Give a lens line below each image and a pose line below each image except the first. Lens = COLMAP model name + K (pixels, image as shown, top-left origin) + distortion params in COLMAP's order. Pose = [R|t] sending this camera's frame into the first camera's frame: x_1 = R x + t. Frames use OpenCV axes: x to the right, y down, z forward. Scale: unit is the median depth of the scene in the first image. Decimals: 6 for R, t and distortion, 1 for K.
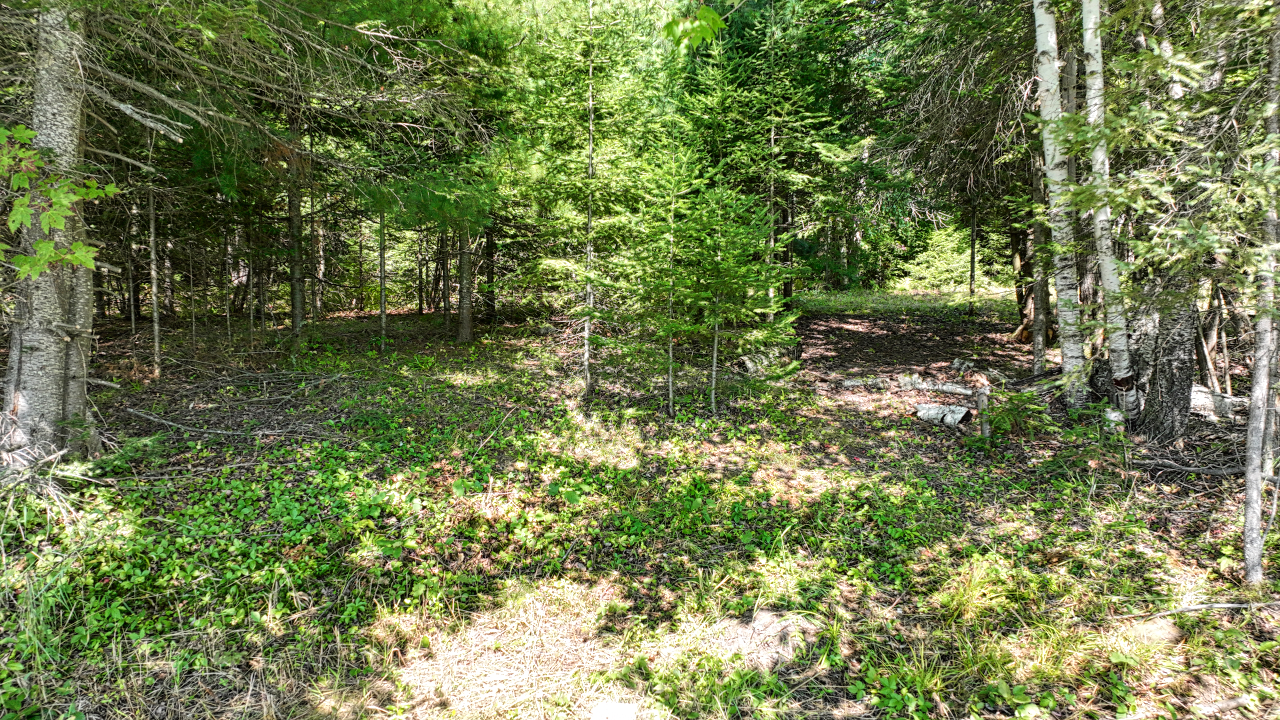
lens RADIAL K [[890.9, 0, 639.5], [0, 890.9, 364.0], [0, 0, 1]] dist [0.008421, 0.000652]
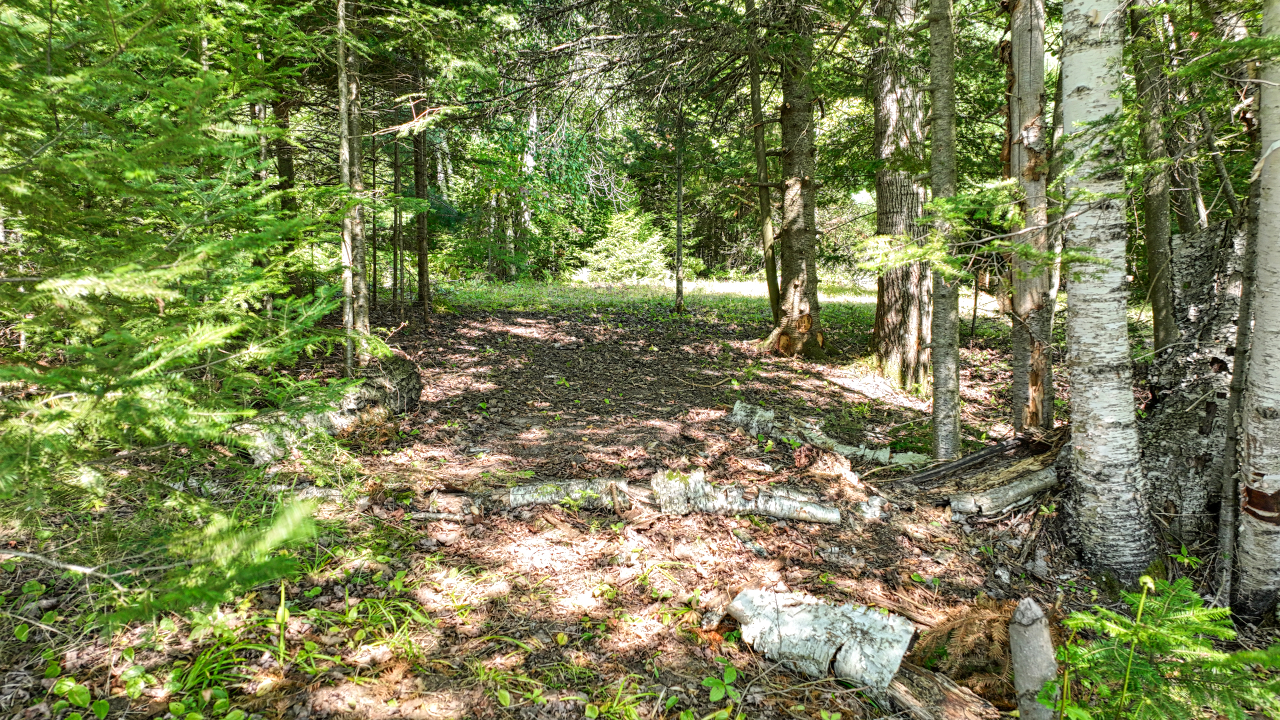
lens RADIAL K [[890.9, 0, 639.5], [0, 890.9, 364.0], [0, 0, 1]] dist [0.008421, 0.000652]
pose [[0.933778, -0.020615, 0.357257, 0.082256], [0.019706, 0.999787, 0.006184, -0.018854], [-0.357309, 0.001265, 0.933986, 0.349455]]
